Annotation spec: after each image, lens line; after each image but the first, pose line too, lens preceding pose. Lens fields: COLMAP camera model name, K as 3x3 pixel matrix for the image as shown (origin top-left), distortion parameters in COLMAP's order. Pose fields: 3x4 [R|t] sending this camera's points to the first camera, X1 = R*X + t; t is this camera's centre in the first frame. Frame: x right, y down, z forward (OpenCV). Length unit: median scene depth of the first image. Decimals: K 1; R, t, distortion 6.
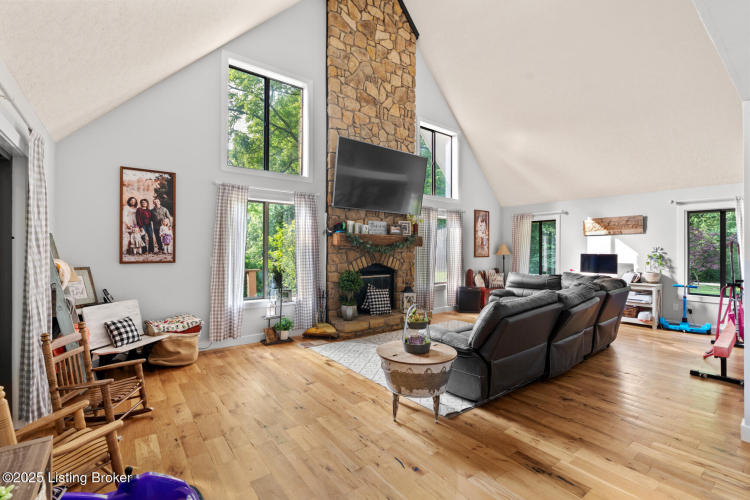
lens RADIAL K [[337.2, 0, 375.0], [0, 337.2, 250.0], [0, 0, 1]] dist [0.000792, 0.000056]
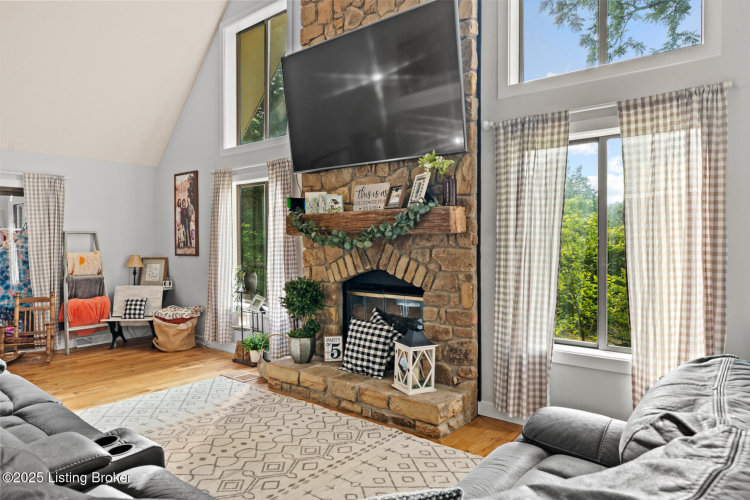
lens RADIAL K [[489.6, 0, 375.0], [0, 489.6, 250.0], [0, 0, 1]] dist [-0.002191, -0.000285]
pose [[0.209965, 0.007161, -0.977683, 1.007935], [0.001702, 0.999969, 0.007690, 0.008027], [0.977707, -0.003278, 0.209946, 1.216073]]
